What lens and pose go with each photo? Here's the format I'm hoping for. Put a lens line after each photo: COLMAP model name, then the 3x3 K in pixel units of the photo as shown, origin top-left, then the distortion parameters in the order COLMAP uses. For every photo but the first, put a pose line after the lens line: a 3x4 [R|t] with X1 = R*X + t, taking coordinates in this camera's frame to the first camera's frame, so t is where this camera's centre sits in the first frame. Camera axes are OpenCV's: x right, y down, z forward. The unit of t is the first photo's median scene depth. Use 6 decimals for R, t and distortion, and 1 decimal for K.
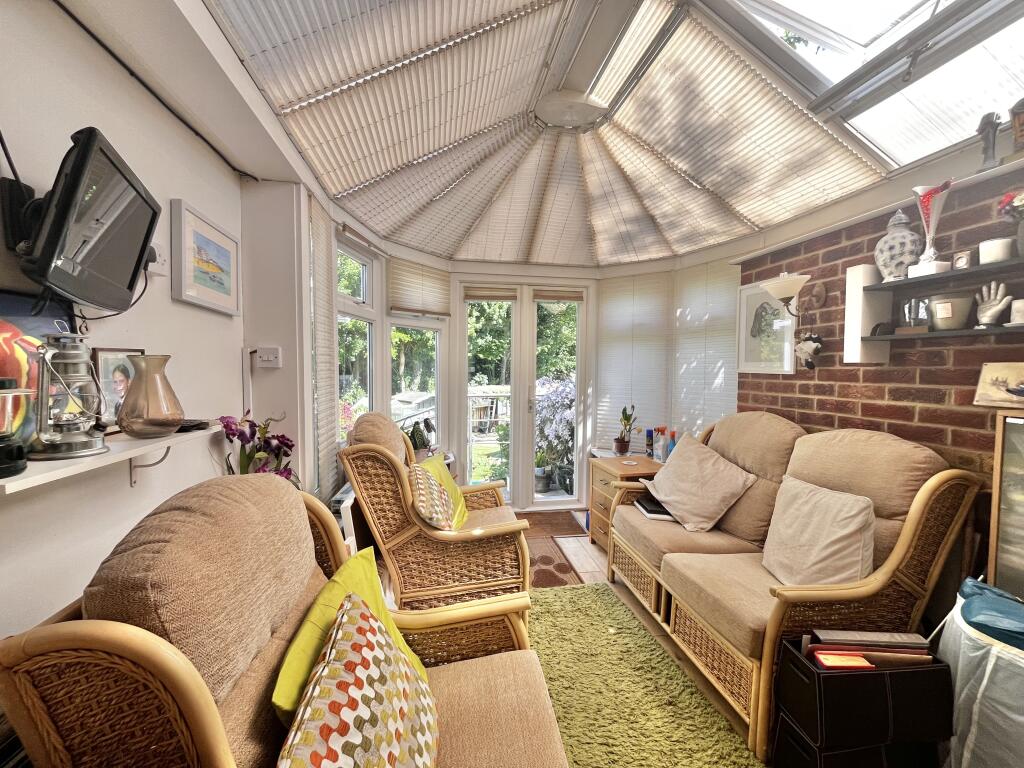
lens RADIAL K [[416.6, 0, 512.1], [0, 416.6, 383.2], [0, 0, 1]] dist [-0.003821, 0.000039]
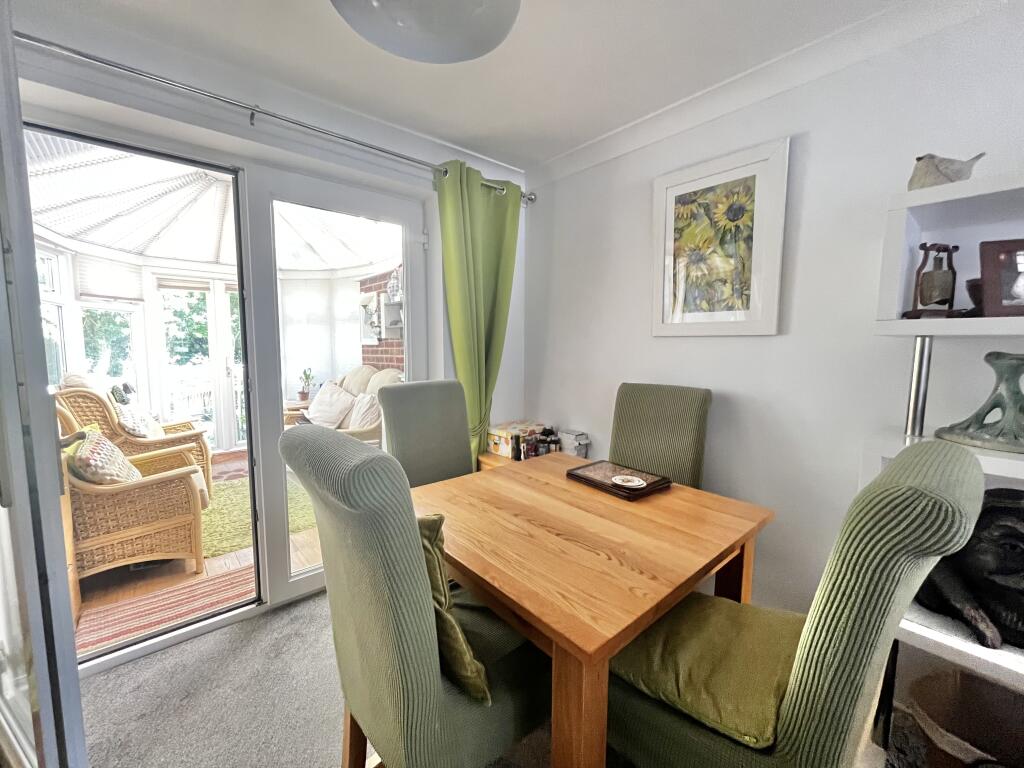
lens RADIAL K [[416.6, 0, 510.8], [0, 416.6, 383.7], [0, 0, 1]] dist [-0.003821, 0.000039]
pose [[0.850289, -0.052695, 0.523671, 0.140712], [0.027121, 0.998040, 0.056393, 0.051210], [-0.525617, -0.033748, 0.850052, -0.742768]]
